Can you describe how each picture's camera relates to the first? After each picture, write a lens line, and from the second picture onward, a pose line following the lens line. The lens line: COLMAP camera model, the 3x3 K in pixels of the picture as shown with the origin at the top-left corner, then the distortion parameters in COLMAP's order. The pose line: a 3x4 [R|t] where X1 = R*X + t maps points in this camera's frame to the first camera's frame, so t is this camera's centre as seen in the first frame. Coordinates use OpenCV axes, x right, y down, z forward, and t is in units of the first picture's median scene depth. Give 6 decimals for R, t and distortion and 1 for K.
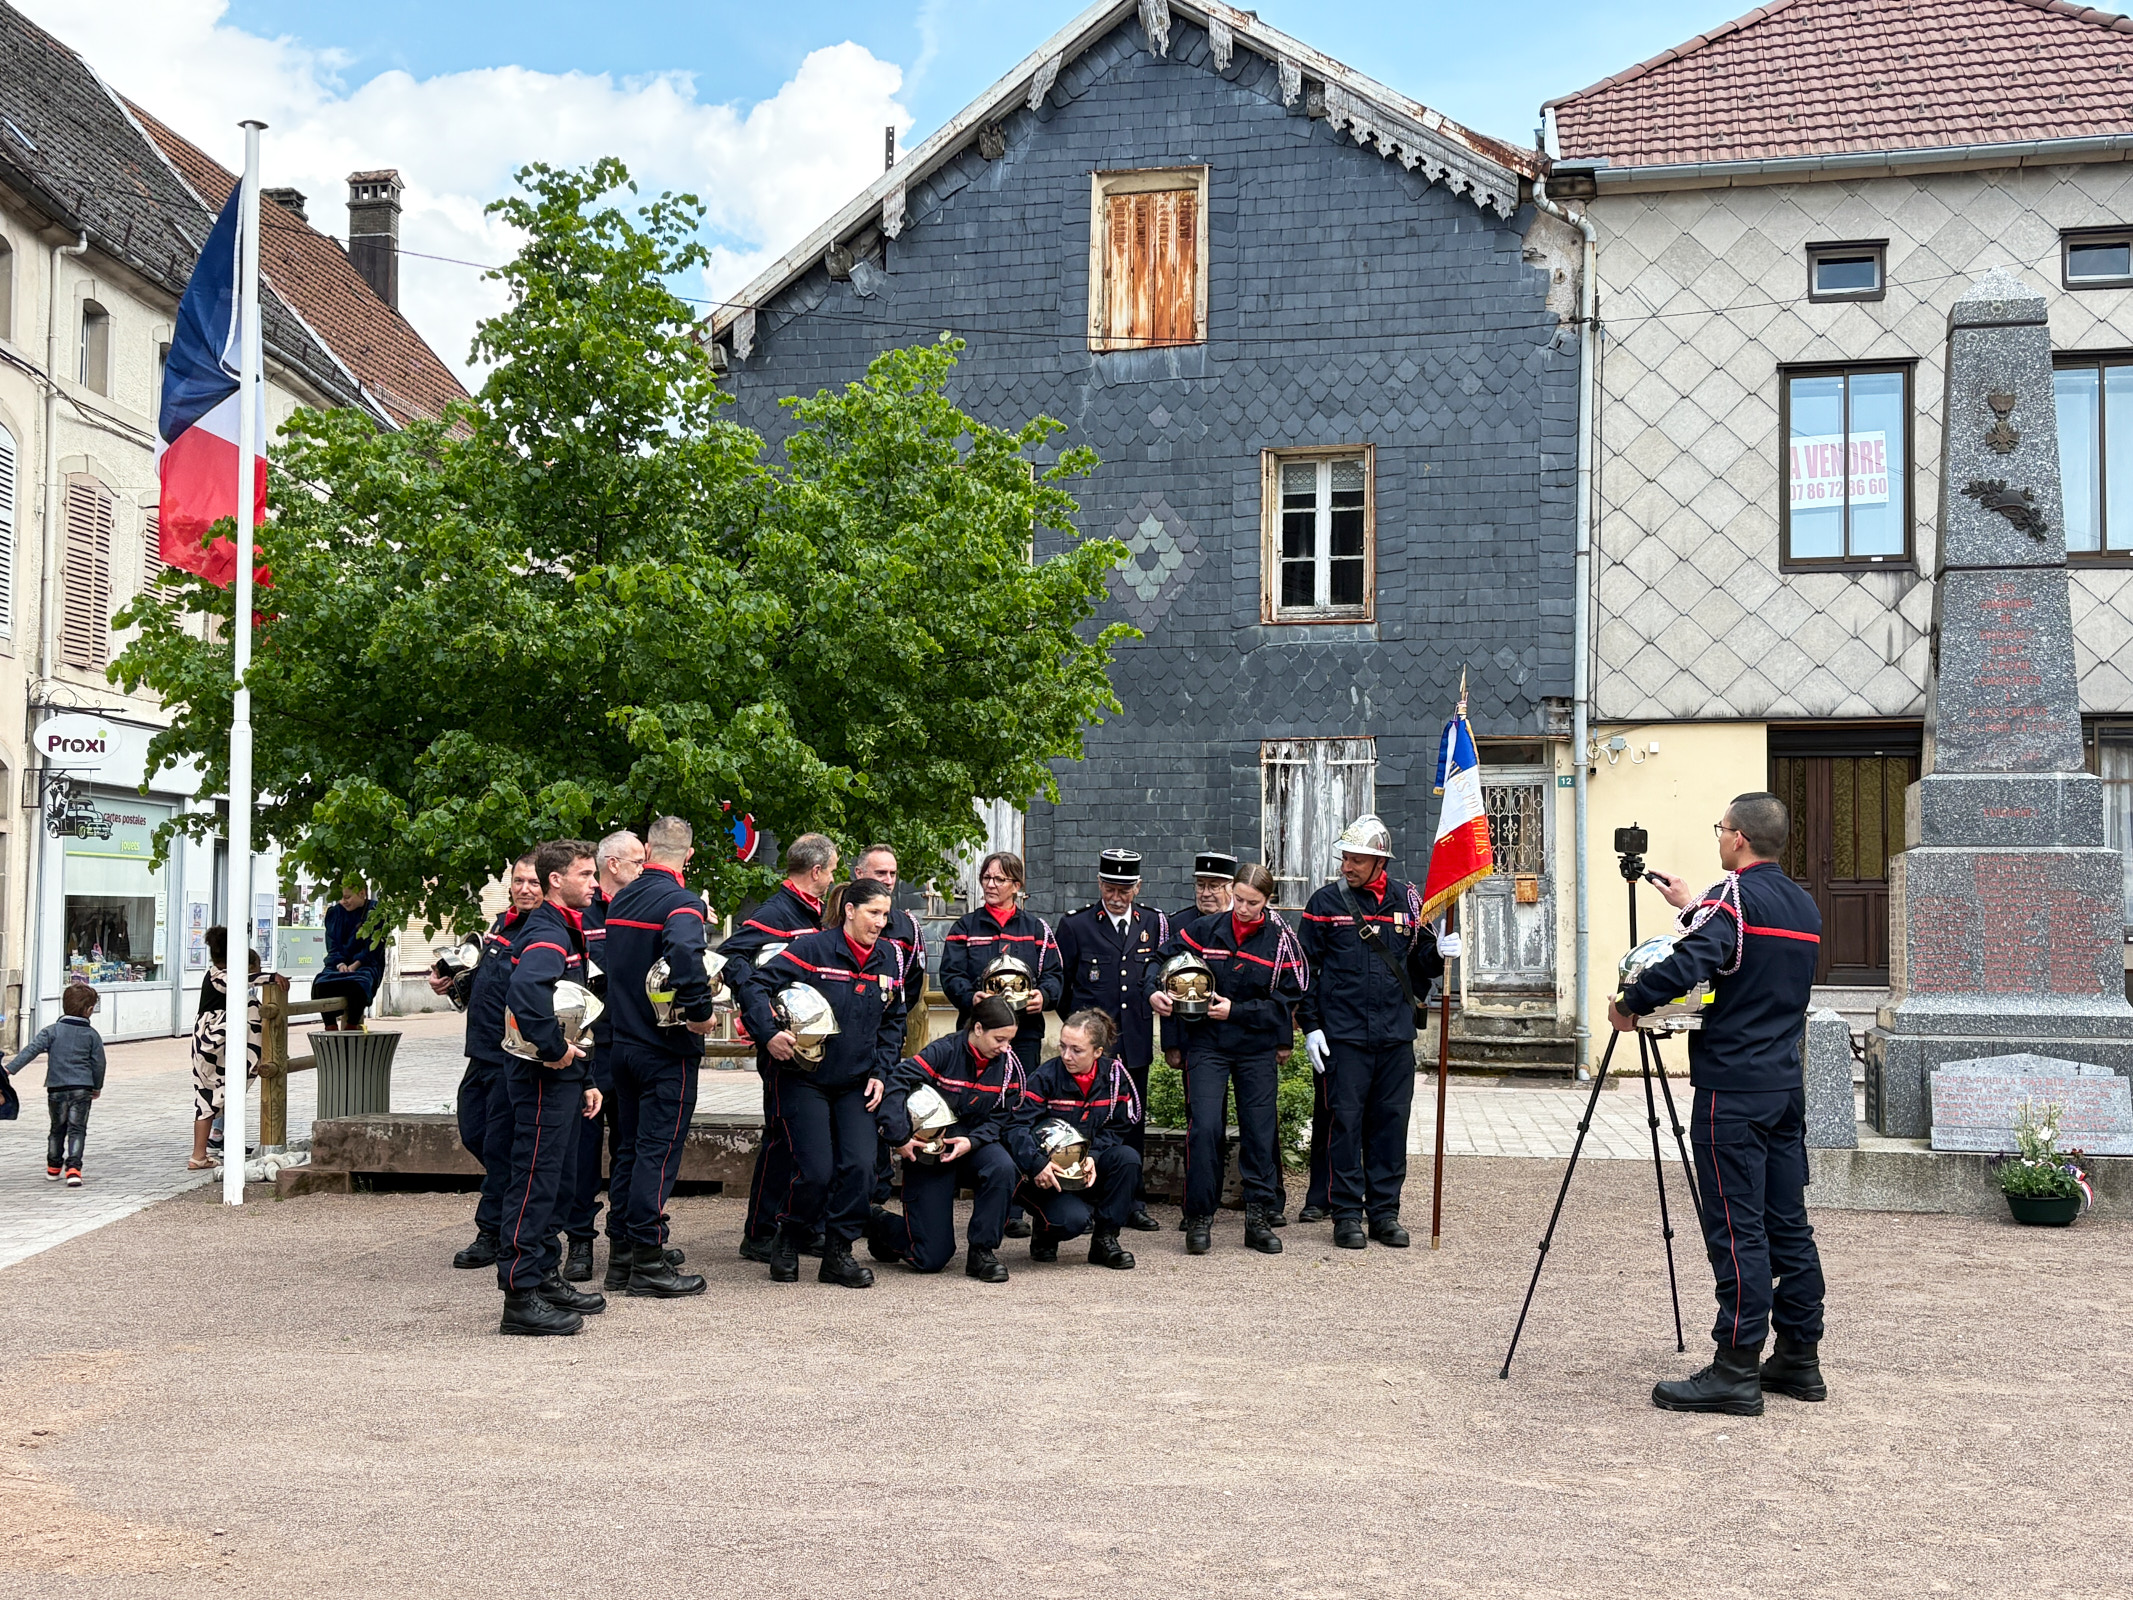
lens RADIAL K [[2418.2, 0, 1057.1], [0, 2418.2, 826.6], [0, 0, 1]] dist [0.140052, -0.394232]
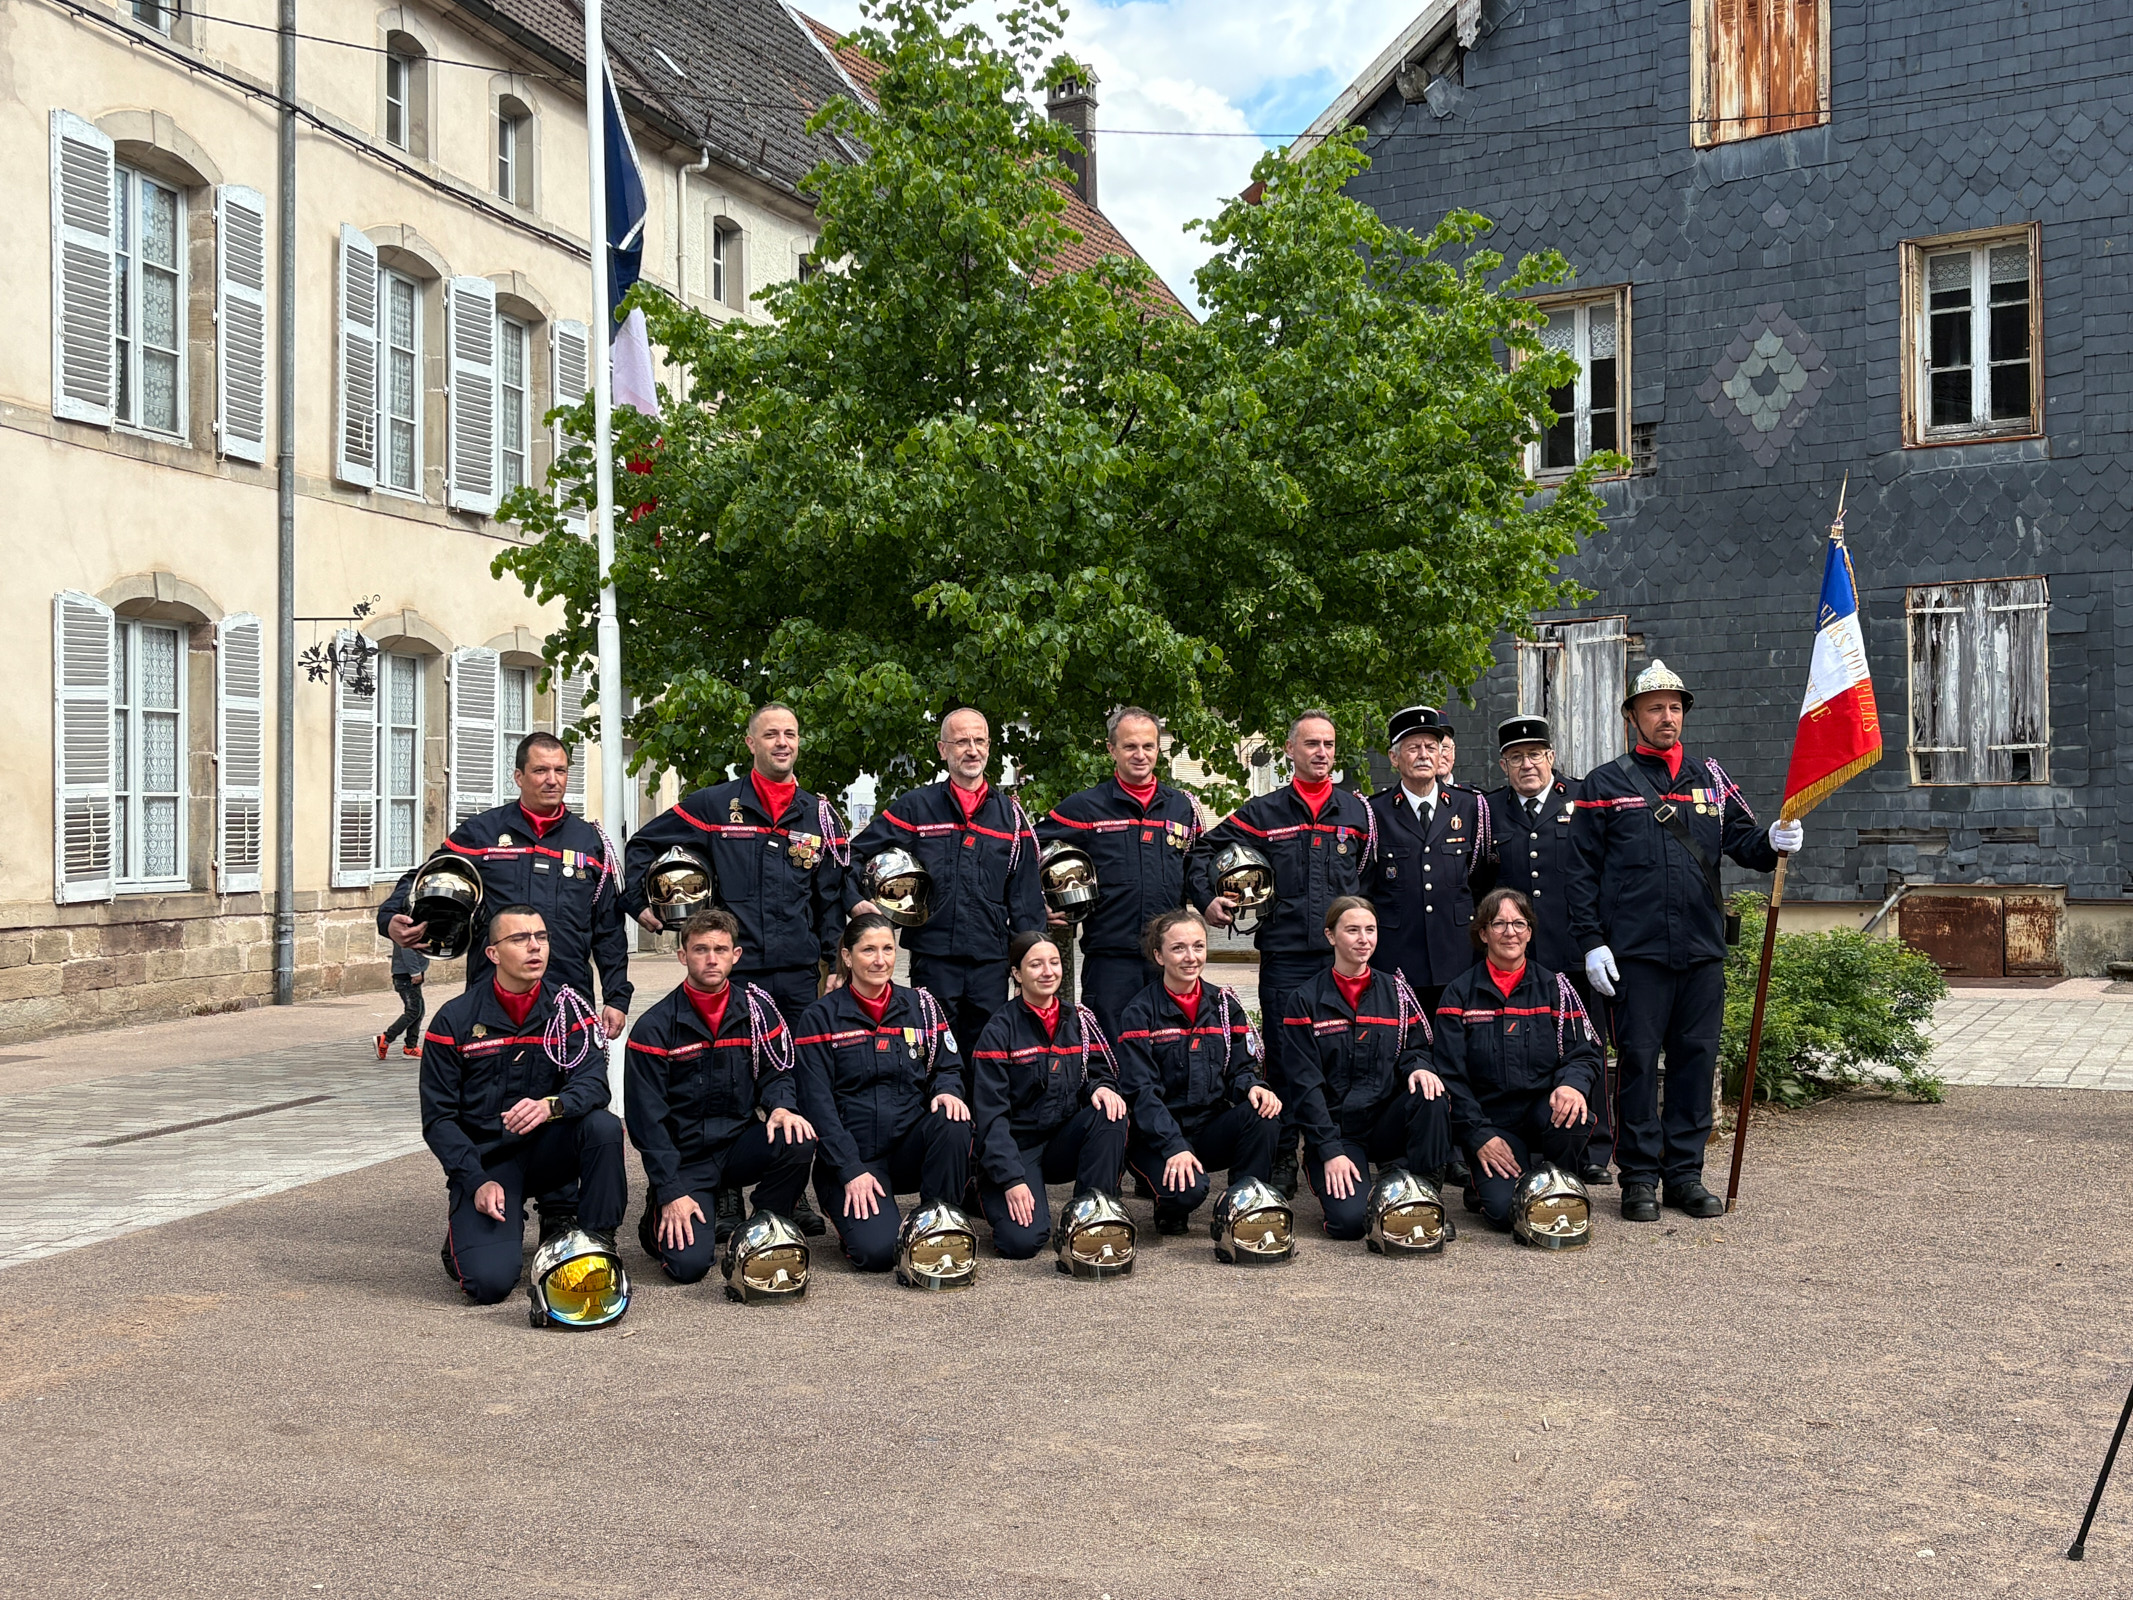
lens RADIAL K [[2418.2, 0, 1057.1], [0, 2418.2, 826.6], [0, 0, 1]] dist [0.140052, -0.394232]
pose [[0.944648, -0.018965, -0.327536, 0.082155], [0.033883, 0.998629, 0.039899, 0.003946], [0.326330, -0.048788, 0.943996, 0.089496]]
